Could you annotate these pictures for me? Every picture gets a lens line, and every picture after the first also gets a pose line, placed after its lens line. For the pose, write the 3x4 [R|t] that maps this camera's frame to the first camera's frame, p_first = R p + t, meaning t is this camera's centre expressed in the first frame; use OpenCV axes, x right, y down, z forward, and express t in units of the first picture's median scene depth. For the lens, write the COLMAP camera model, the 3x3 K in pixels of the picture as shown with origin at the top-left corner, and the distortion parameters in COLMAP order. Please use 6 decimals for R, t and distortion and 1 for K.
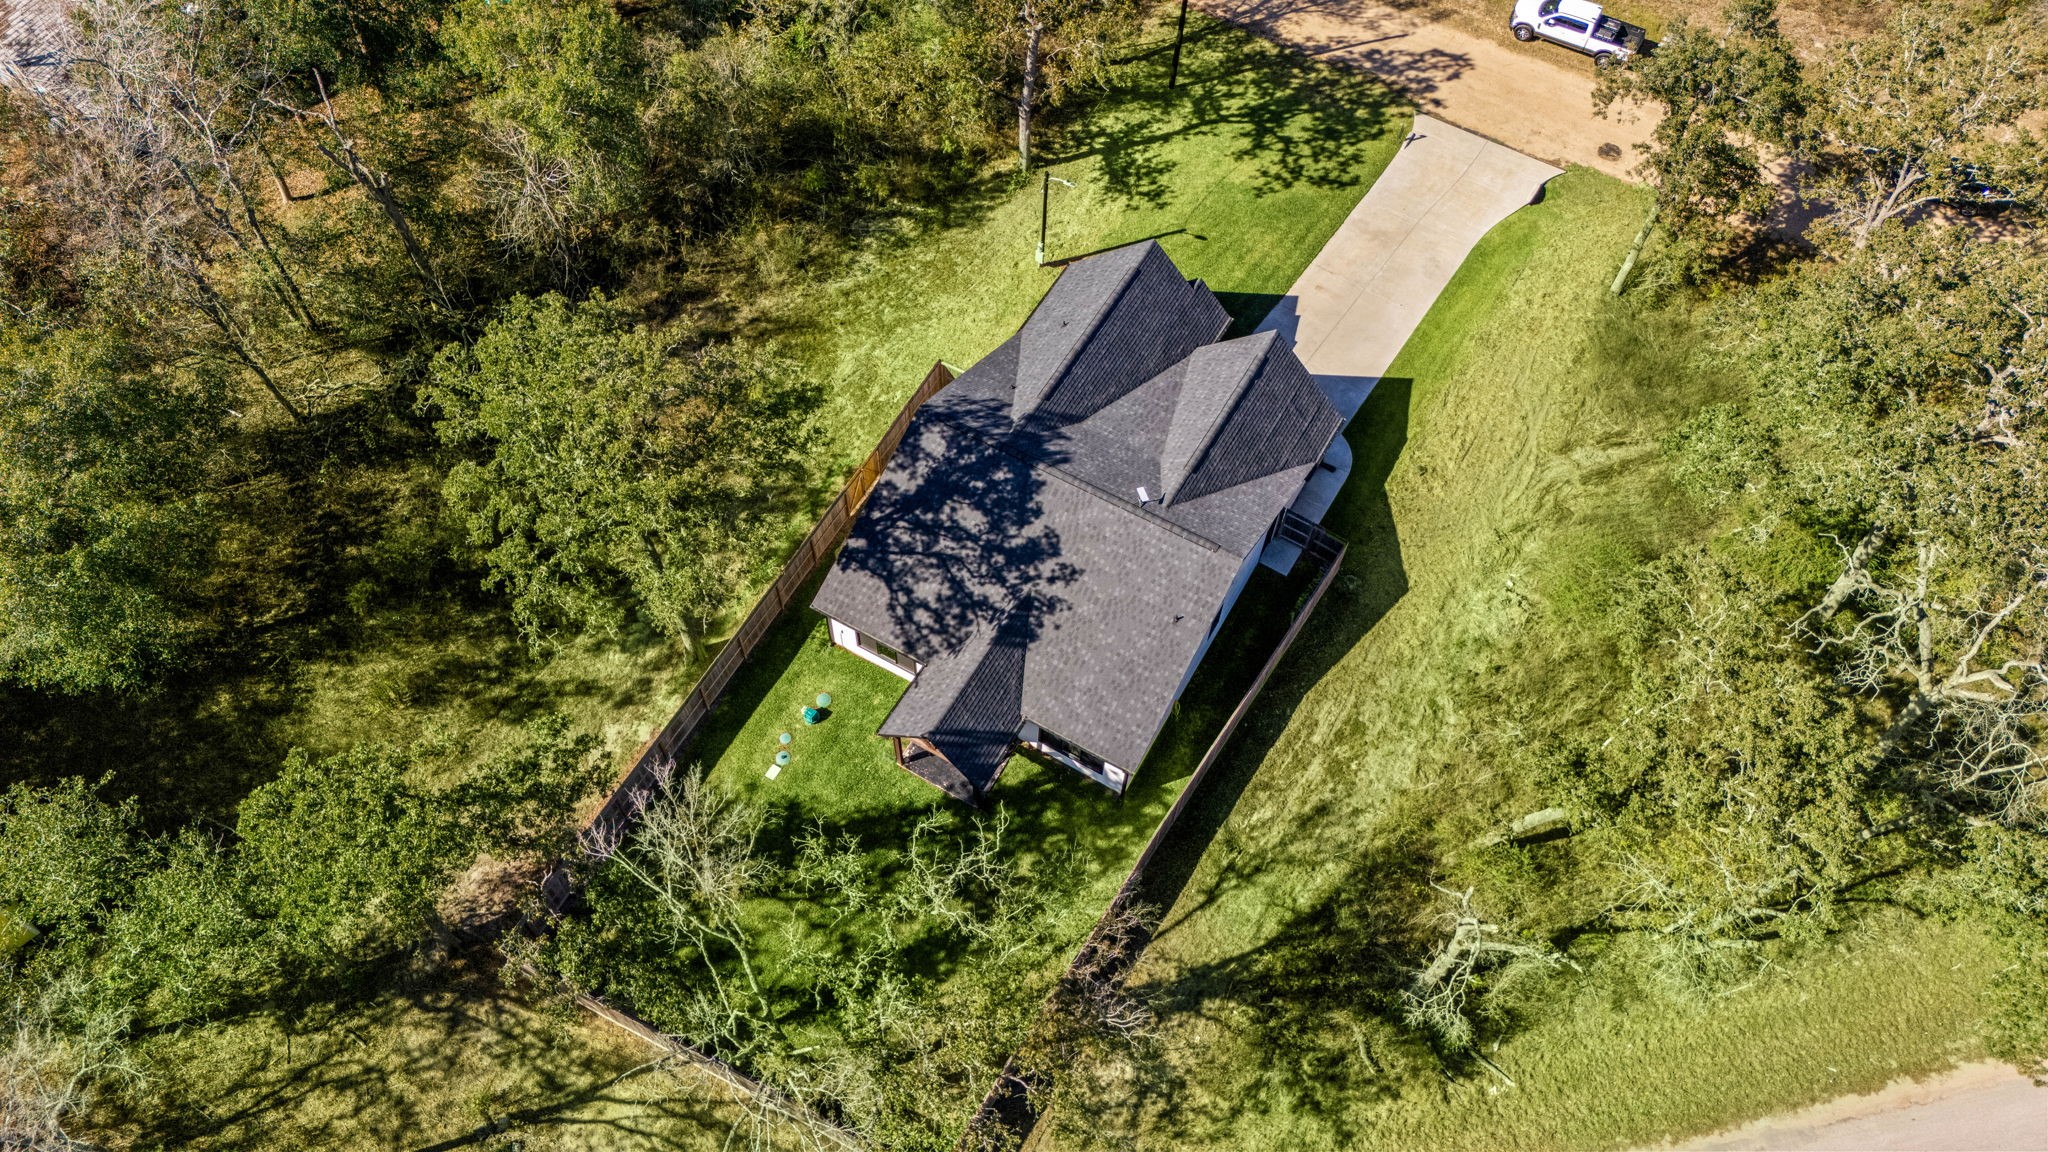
lens RADIAL K [[1480.6, 0, 1025.2], [0, 1480.6, 575.1], [0, 0, 1]] dist [0.008917, 0.001806]
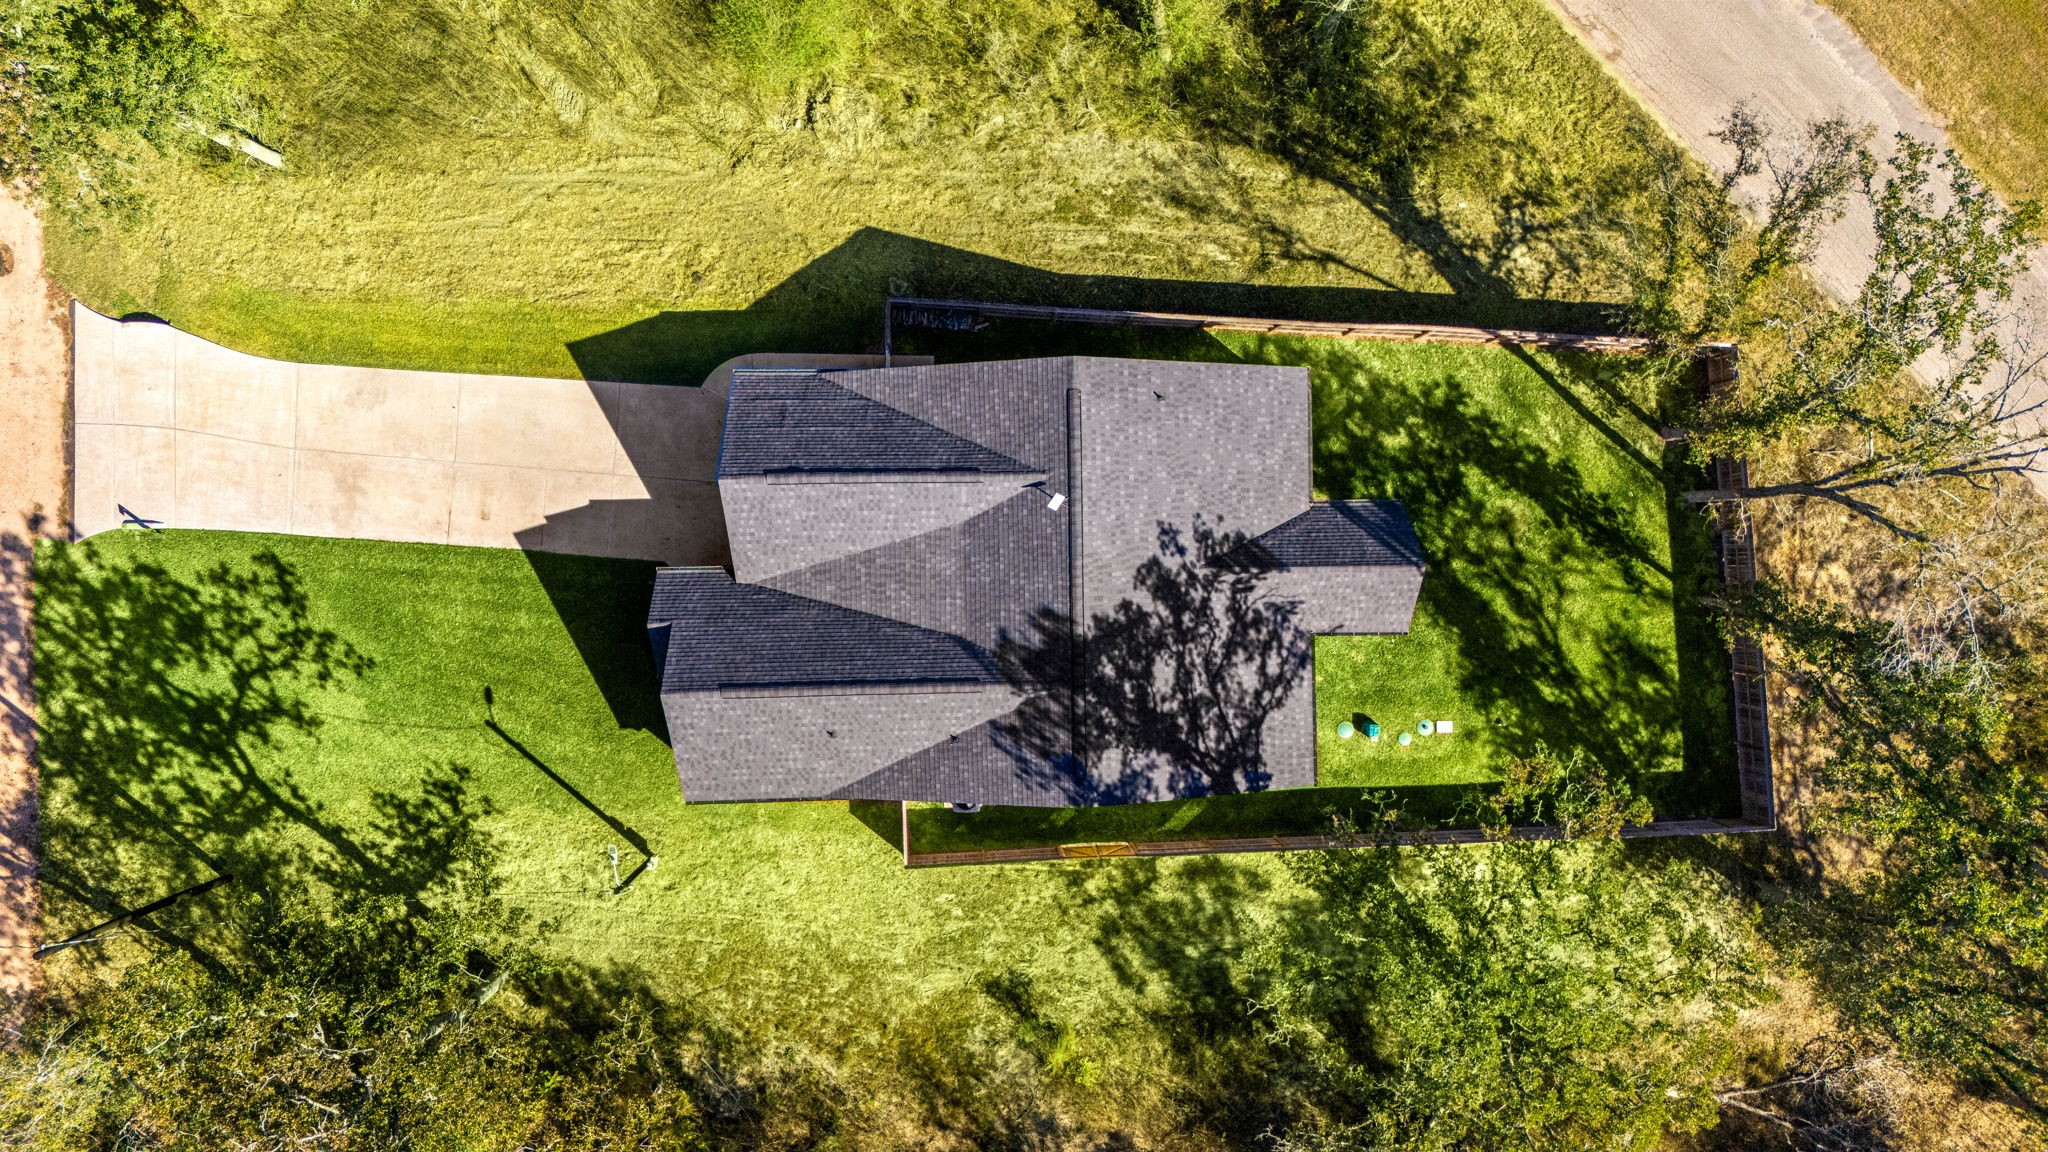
lens RADIAL K [[1480.6, 0, 1023.9], [0, 1480.6, 577.1], [0, 0, 1]] dist [0.008917, 0.001806]
pose [[-0.508458, -0.859881, -0.045553, 0.082619], [0.706362, -0.446766, 0.549048, -0.493217], [-0.492467, 0.246991, 0.834549, 0.311261]]
